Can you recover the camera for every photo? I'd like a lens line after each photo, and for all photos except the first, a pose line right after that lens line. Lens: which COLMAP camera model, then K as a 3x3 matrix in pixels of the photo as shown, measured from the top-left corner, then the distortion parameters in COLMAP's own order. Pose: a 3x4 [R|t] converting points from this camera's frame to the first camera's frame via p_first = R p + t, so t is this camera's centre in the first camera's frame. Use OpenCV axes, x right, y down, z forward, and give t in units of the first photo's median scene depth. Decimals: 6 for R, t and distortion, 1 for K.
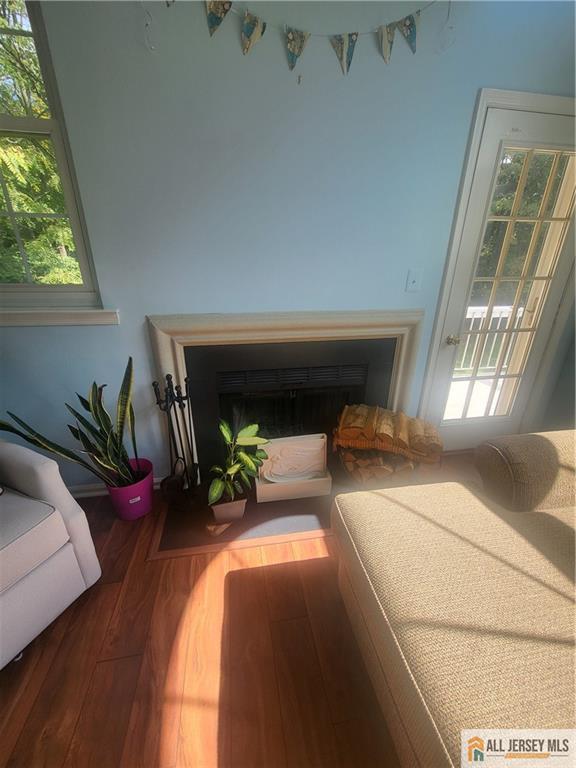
lens RADIAL K [[294.2, 0, 288.0], [0, 294.2, 384.0], [0, 0, 1]] dist [0.000627, -0.000007]
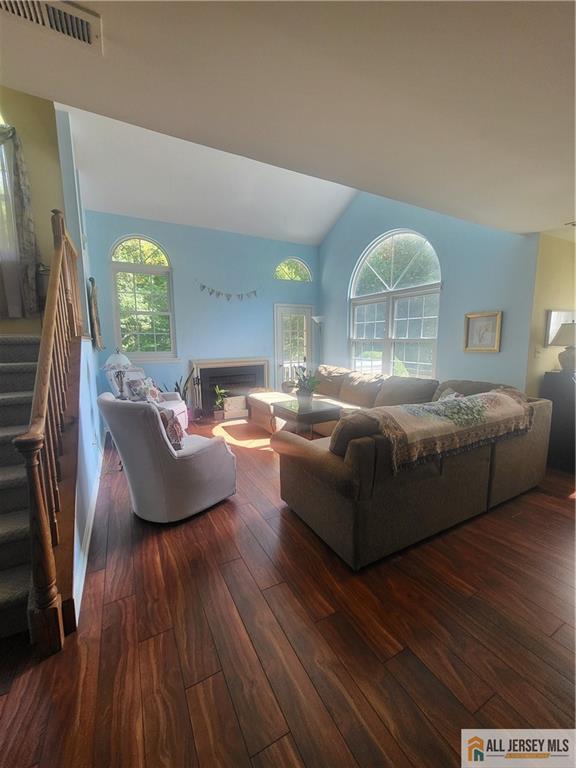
lens RADIAL K [[302.4, 0, 282.7], [0, 302.4, 379.8], [0, 0, 1]] dist [-0.000193, -0.000321]
pose [[0.950069, -0.060686, 0.306082, -0.516579], [0.129584, 0.969056, -0.210092, 0.825148], [-0.283861, 0.239265, 0.928534, -2.381534]]
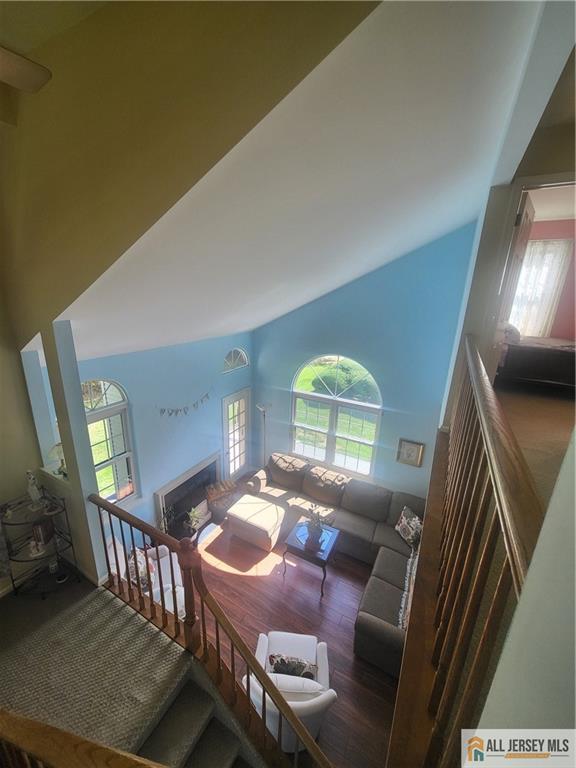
lens RADIAL K [[302.4, 0, 282.7], [0, 302.4, 379.8], [0, 0, 1]] dist [-0.000193, -0.000321]
pose [[0.624812, -0.208870, 0.752319, -1.671059], [0.255529, 0.965193, 0.055750, -1.132236], [-0.737777, 0.157406, 0.656436, -2.095441]]
